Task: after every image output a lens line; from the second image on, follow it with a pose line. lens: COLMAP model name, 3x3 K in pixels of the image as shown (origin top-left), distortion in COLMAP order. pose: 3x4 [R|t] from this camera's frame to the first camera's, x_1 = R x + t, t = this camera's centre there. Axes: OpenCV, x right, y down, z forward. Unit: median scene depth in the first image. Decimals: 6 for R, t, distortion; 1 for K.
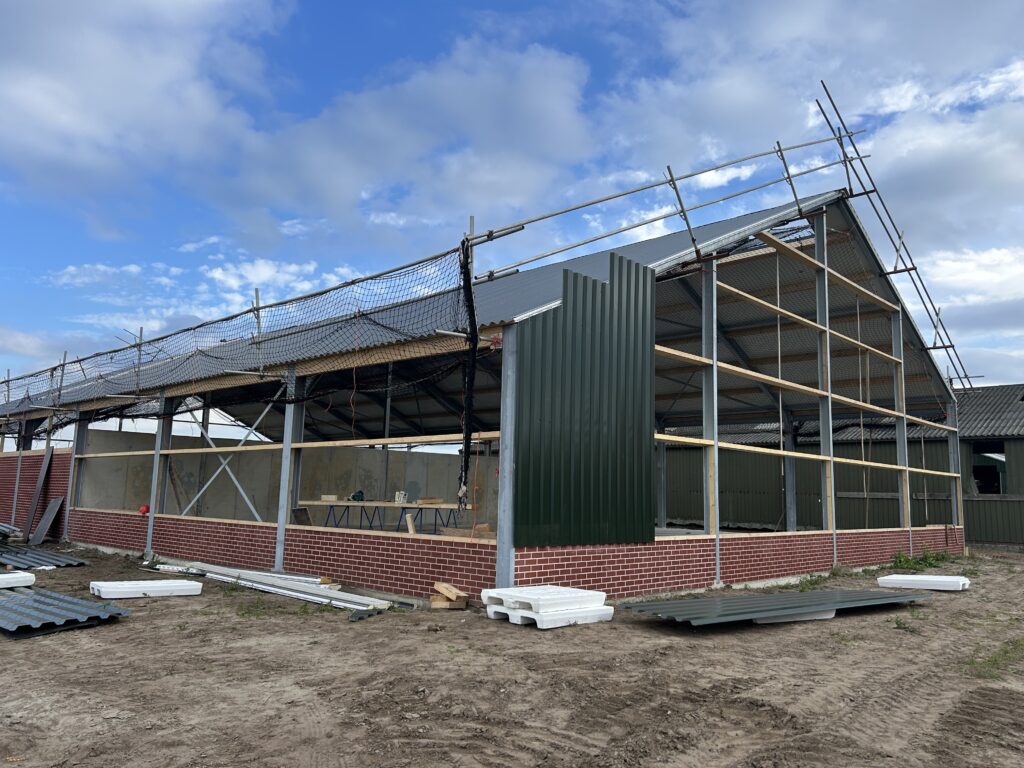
lens RADIAL K [[773.3, 0, 510.5], [0, 773.3, 384.6], [0, 0, 1]] dist [-0.006191, -0.001916]
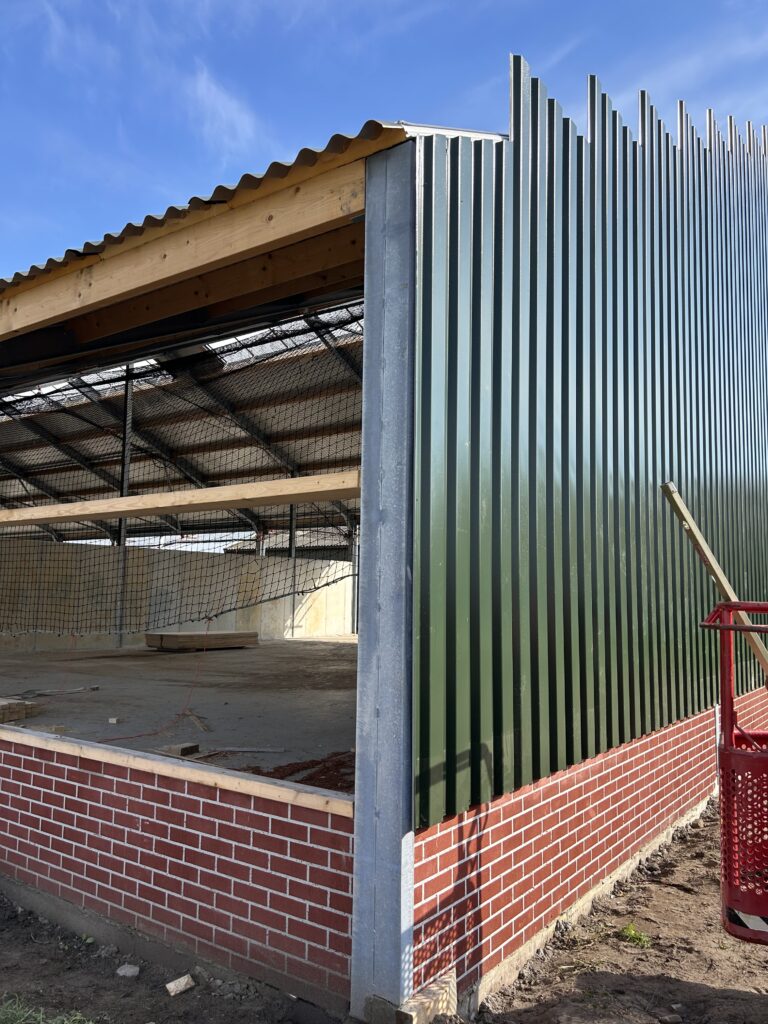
lens RADIAL K [[773.3, 0, 385.3], [0, 773.3, 514.2], [0, 0, 1]] dist [-0.006191, -0.001916]
pose [[0.989778, 0.000789, 0.142614, -0.050954], [-0.006081, 0.999309, 0.036675, 0.068375], [-0.142486, -0.037168, 0.989099, 0.681863]]
